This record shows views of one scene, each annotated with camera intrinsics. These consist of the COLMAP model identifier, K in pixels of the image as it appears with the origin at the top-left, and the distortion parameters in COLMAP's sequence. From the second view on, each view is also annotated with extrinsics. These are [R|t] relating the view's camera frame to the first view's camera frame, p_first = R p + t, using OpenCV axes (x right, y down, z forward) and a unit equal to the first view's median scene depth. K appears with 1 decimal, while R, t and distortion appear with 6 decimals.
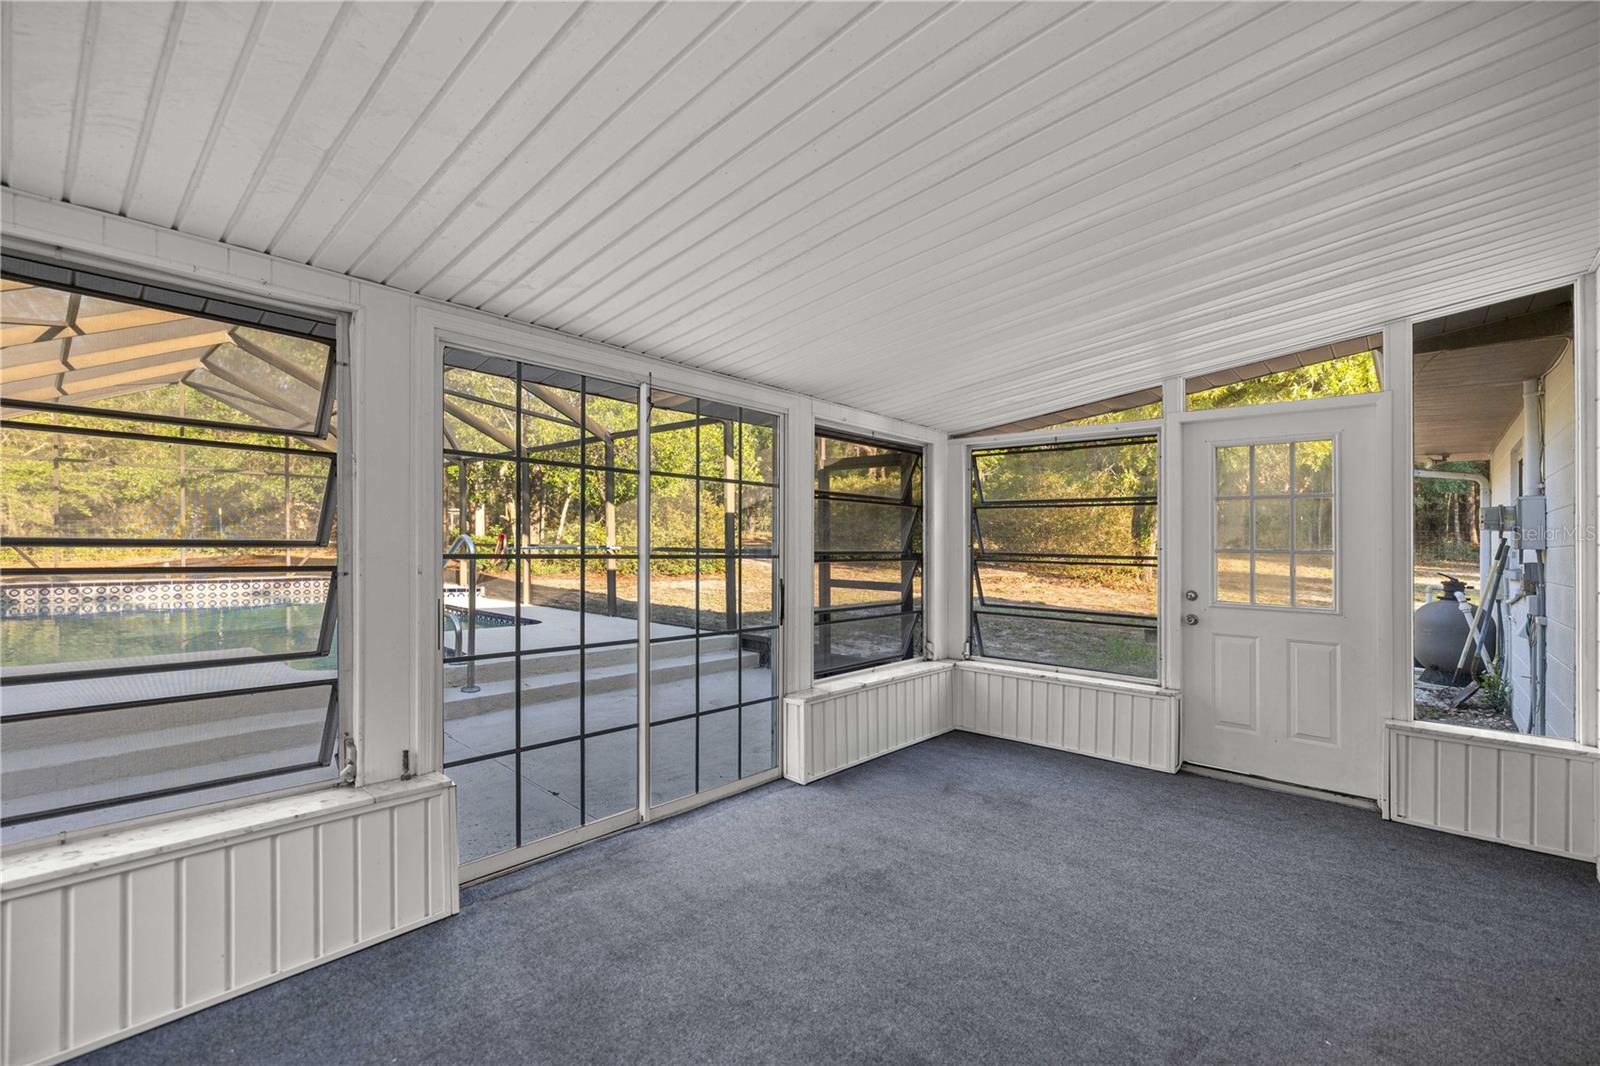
lens RADIAL K [[680.1, 0, 799.5], [0, 680.1, 548.0], [0, 0, 1]] dist [-0.000309, -0.000129]
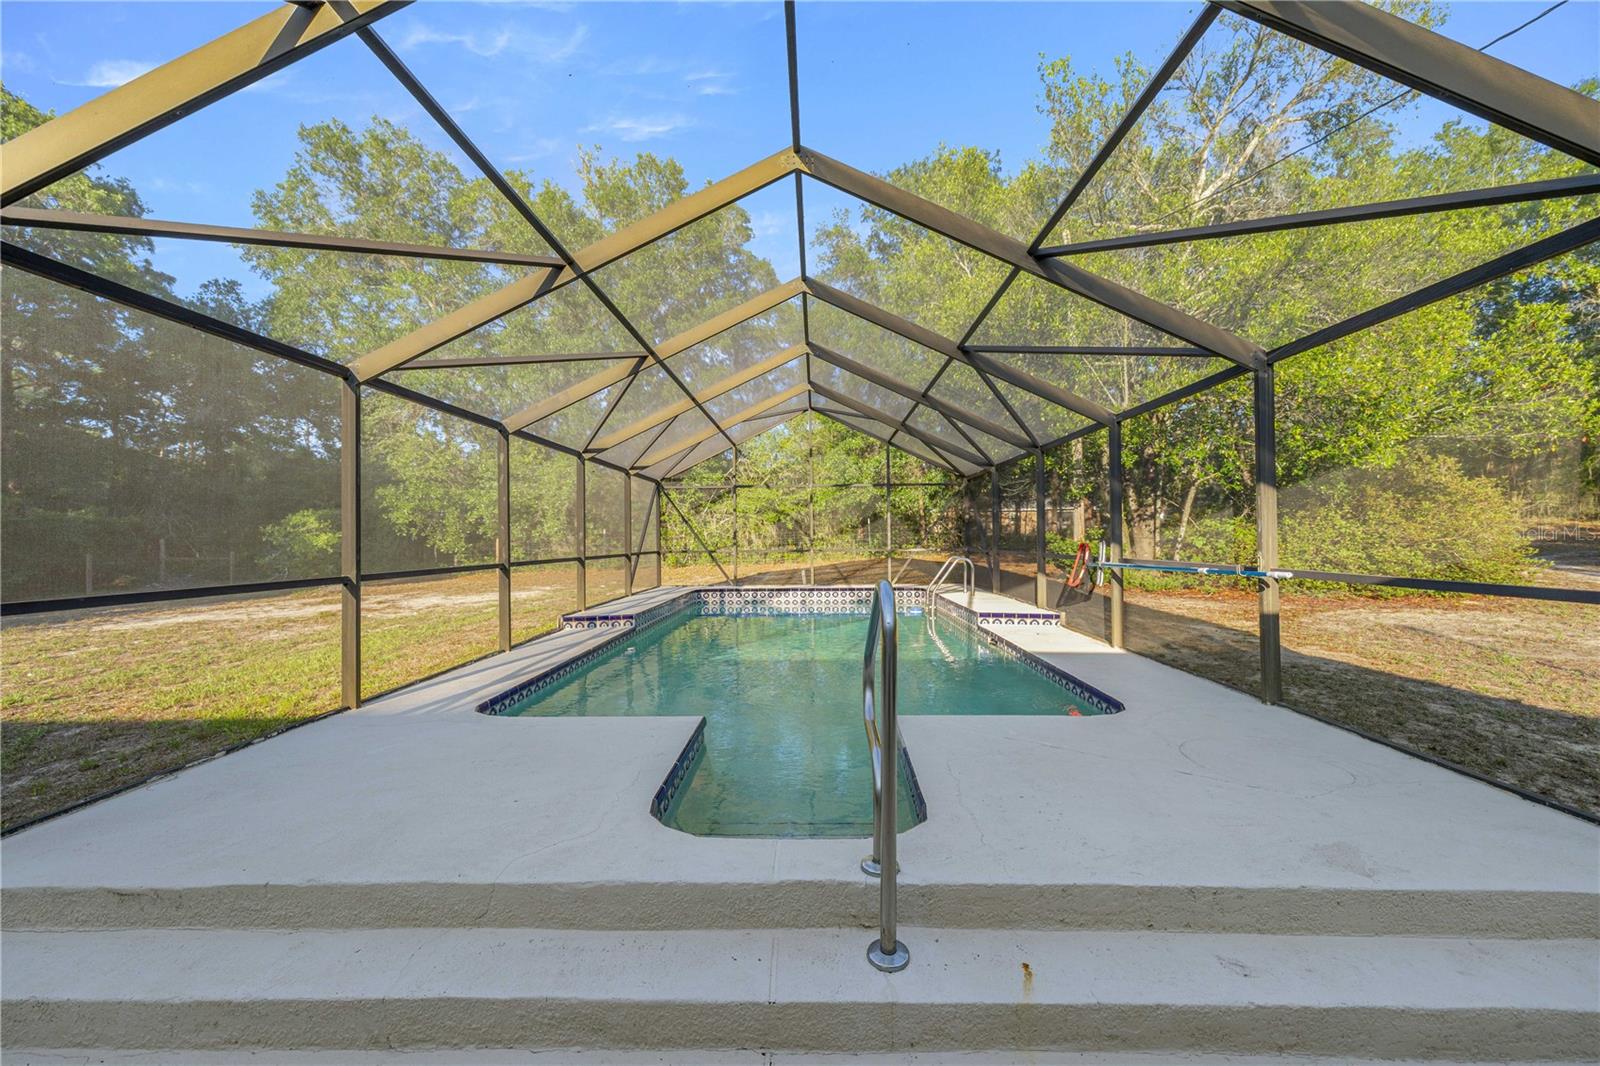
lens RADIAL K [[680.1, 0, 787.2], [0, 680.1, 557.0], [0, 0, 1]] dist [-0.000309, -0.000129]
pose [[0.638636, -0.000954, -0.769509, -0.069593], [0.013983, 0.999849, 0.010365, -0.012044], [0.769382, -0.017380, 0.638552, 0.238216]]
